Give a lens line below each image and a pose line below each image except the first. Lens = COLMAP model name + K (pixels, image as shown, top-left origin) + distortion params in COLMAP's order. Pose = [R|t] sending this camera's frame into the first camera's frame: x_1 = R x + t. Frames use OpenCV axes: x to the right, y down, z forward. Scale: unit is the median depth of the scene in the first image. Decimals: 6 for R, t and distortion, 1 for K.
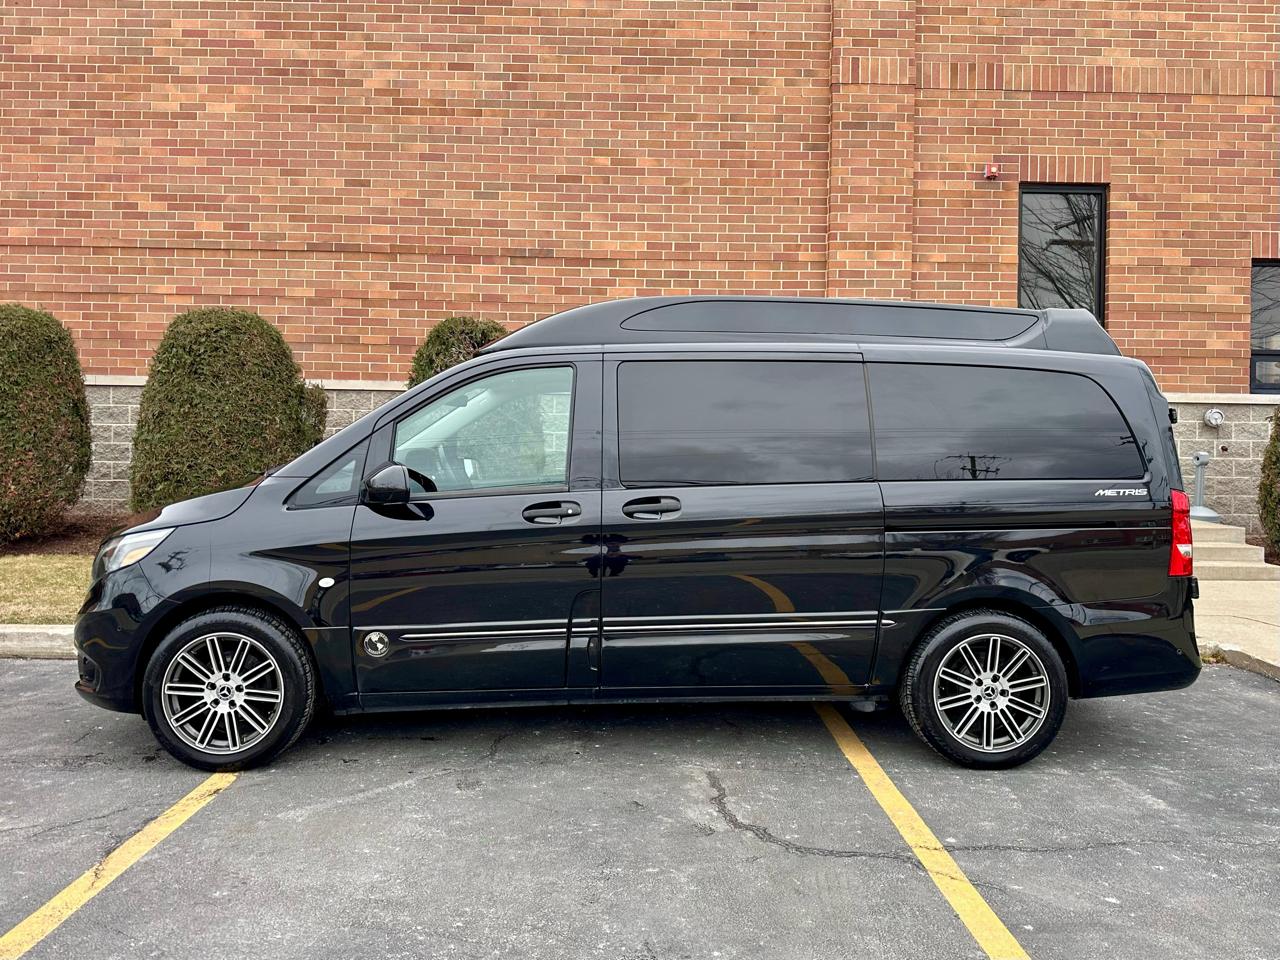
lens RADIAL K [[900.4, 0, 636.1], [0, 900.4, 454.5], [0, 0, 1]] dist [0.035350, -0.039785]
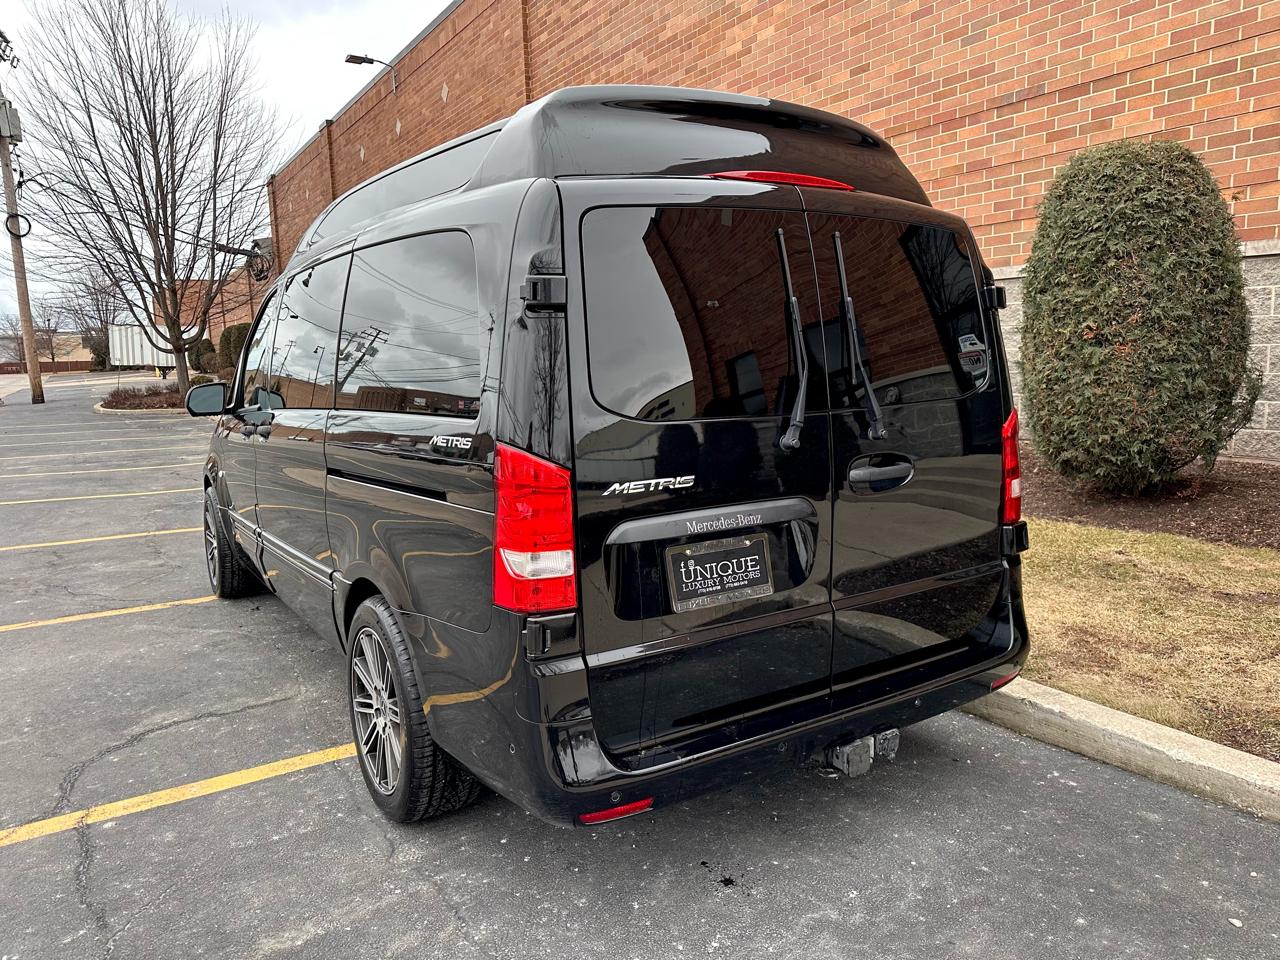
lens RADIAL K [[876.8, 0, 669.4], [0, 876.8, 473.5], [0, 0, 1]] dist [0.027252, -0.026607]
pose [[0.549069, 0.087565, -0.831177, 0.386348], [0.028615, 0.991944, 0.123404, -0.000512], [0.835287, -0.091541, 0.542140, 0.296889]]
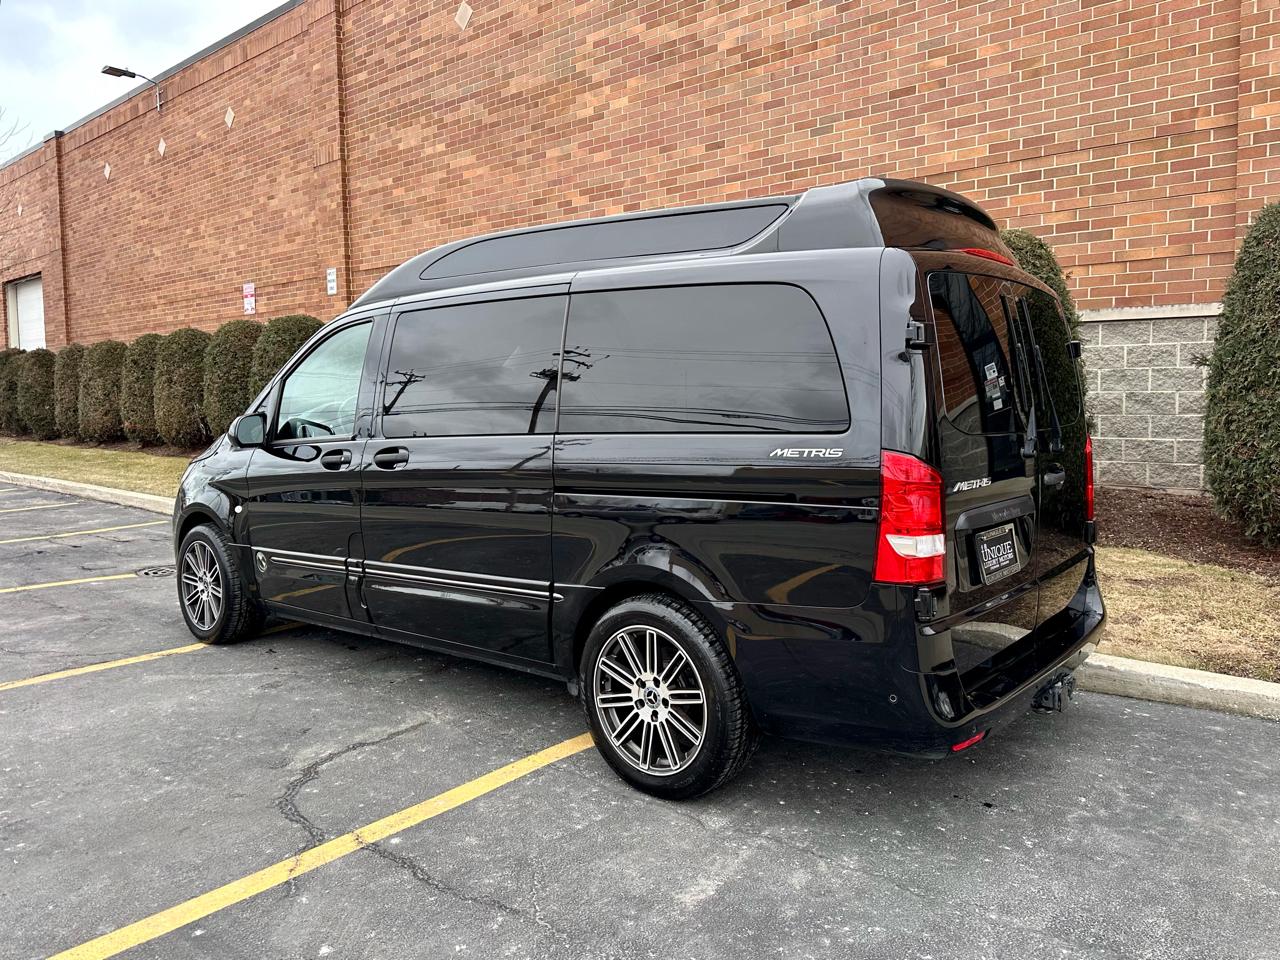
lens RADIAL K [[876.8, 0, 670.7], [0, 876.8, 454.5], [0, 0, 1]] dist [0.027252, -0.026607]
pose [[0.770627, 0.023443, -0.636855, 0.318556], [0.017245, 0.998190, 0.057611, 0.001392], [0.637053, -0.055380, 0.768828, 0.154181]]
